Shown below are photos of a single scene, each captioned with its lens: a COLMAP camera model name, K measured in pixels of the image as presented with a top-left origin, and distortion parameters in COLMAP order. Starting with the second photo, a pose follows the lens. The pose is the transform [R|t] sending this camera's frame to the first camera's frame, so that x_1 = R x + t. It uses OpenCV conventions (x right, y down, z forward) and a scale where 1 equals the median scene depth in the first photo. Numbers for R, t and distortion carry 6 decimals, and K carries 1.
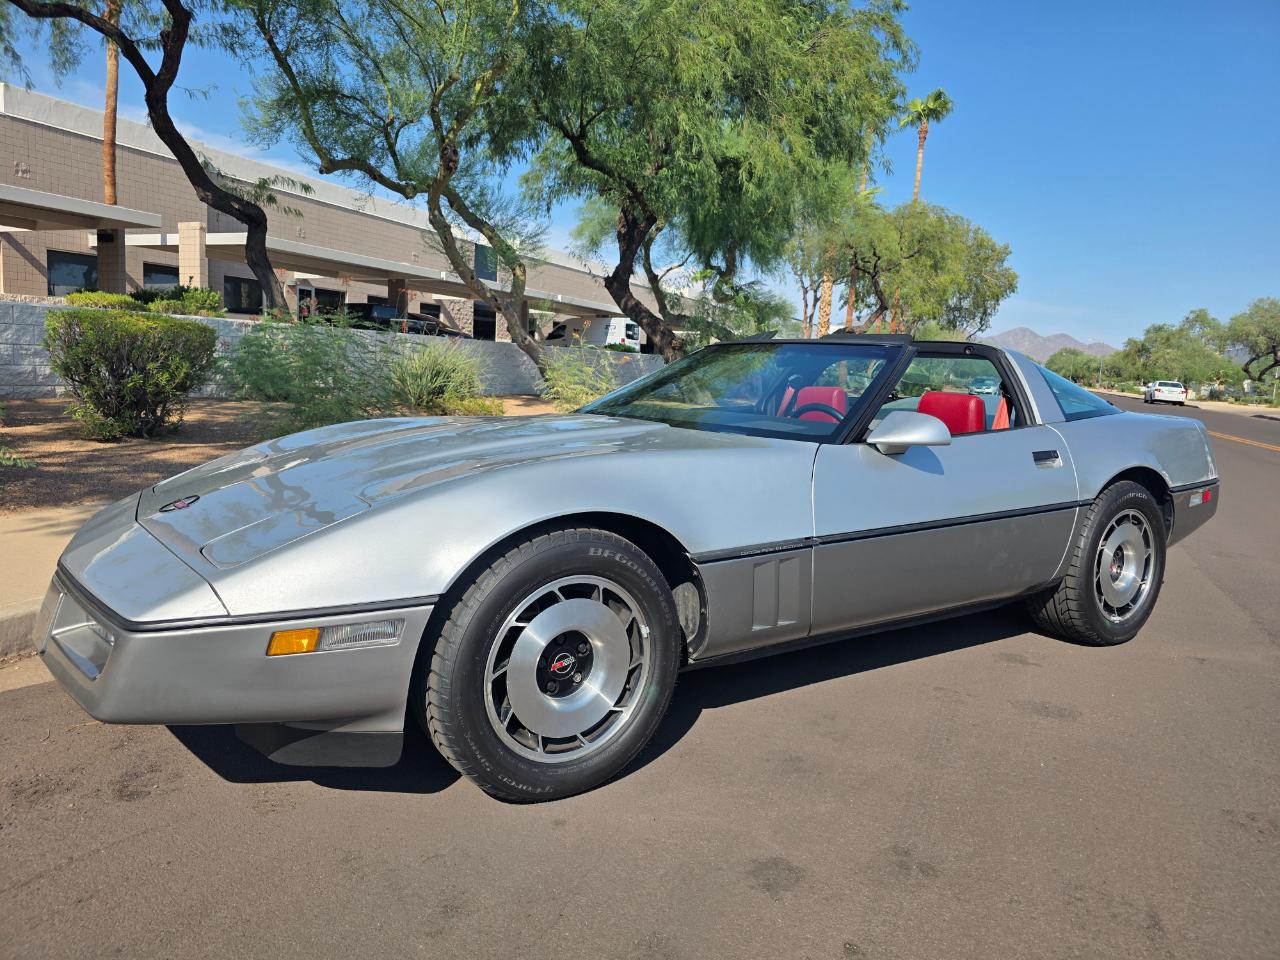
lens RADIAL K [[854.0, 0, 640.0], [0, 854.0, 480.0], [0, 0, 1]] dist [0.037078, -0.035274]
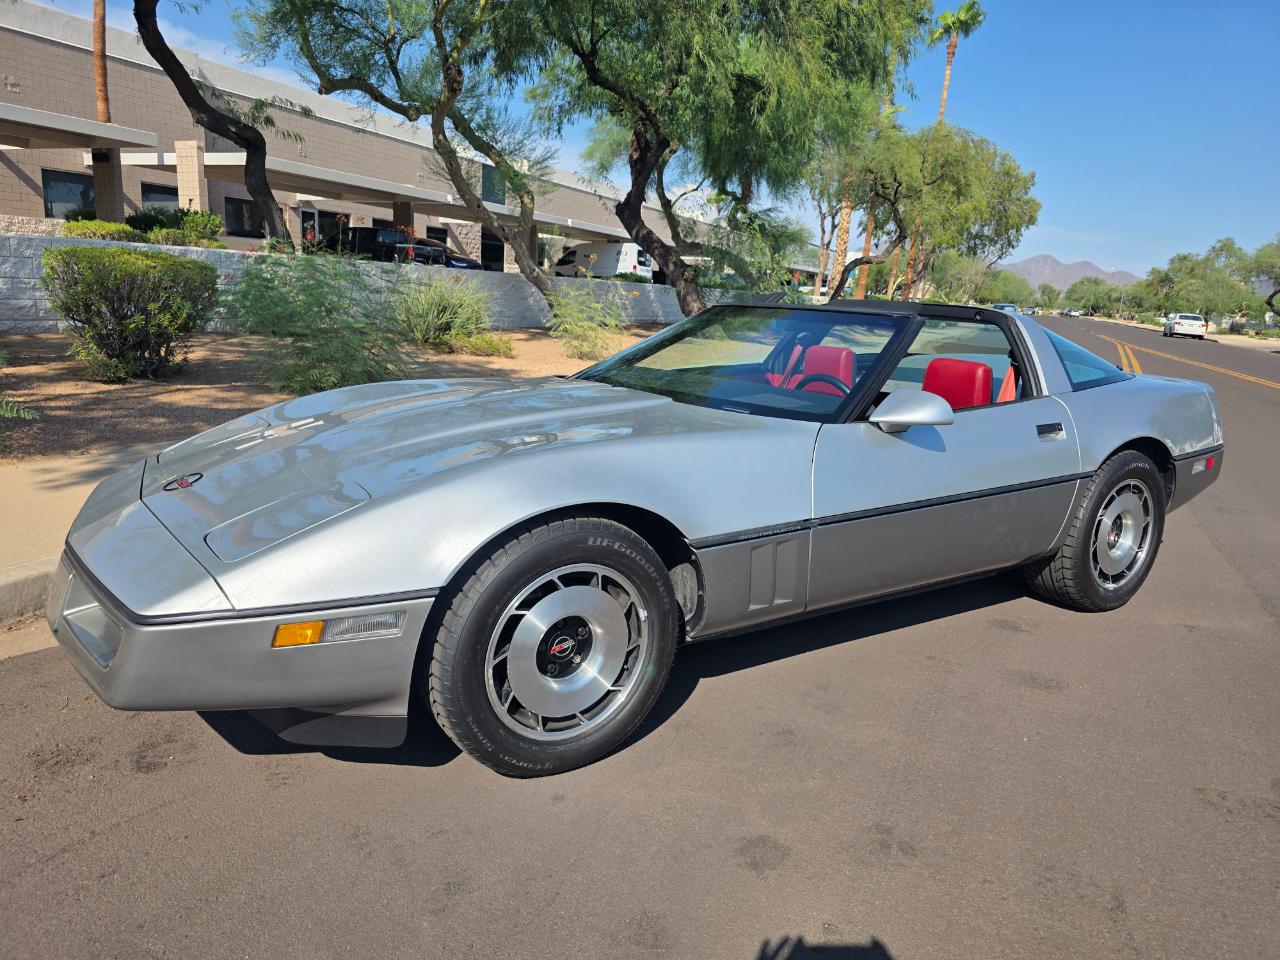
lens RADIAL K [[853.4, 0, 649.1], [0, 853.4, 496.9], [0, 0, 1]] dist [0.033145, -0.031170]
pose [[0.999939, 0.010997, -0.001371, 0.005591], [-0.010794, 0.994473, 0.104439, -0.030166], [0.002512, -0.104418, 0.994530, -0.000416]]
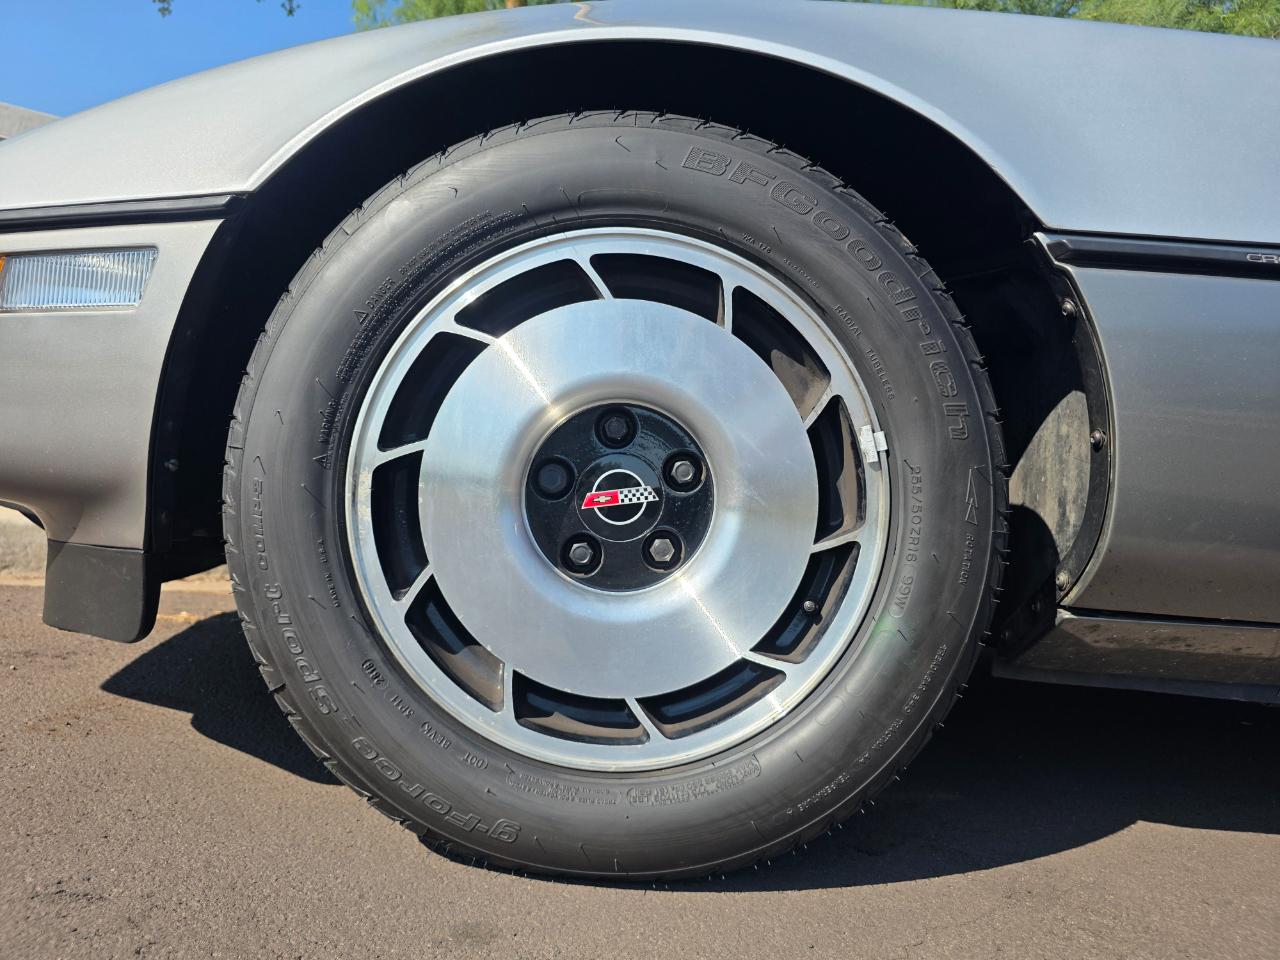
lens RADIAL K [[856.2, 0, 632.9], [0, 856.2, 482.0], [0, 0, 1]] dist [0.036983, -0.036885]
pose [[0.836171, 0.035964, -0.547288, 0.047990], [-0.122810, 0.984788, -0.122921, 0.105017], [0.534543, 0.169995, 0.827868, 0.291344]]
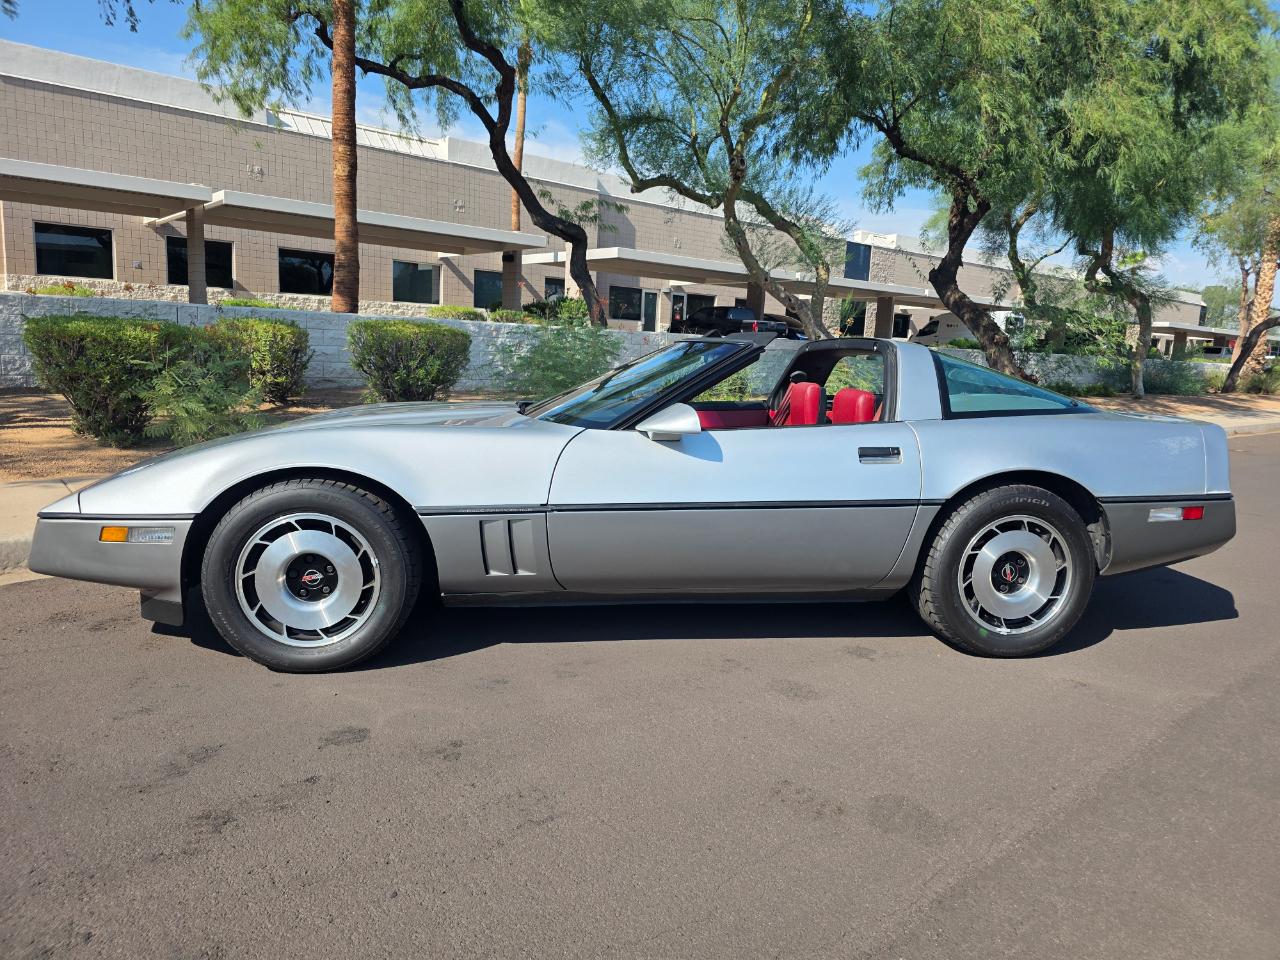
lens RADIAL K [[872.1, 0, 680.8], [0, 872.1, 489.2], [0, 0, 1]] dist [0.046062, -0.056478]
pose [[0.905894, 0.058937, -0.419384, 0.429333], [-0.055434, 0.998251, 0.020546, 0.004498], [0.419861, 0.004636, 0.907576, -0.013892]]
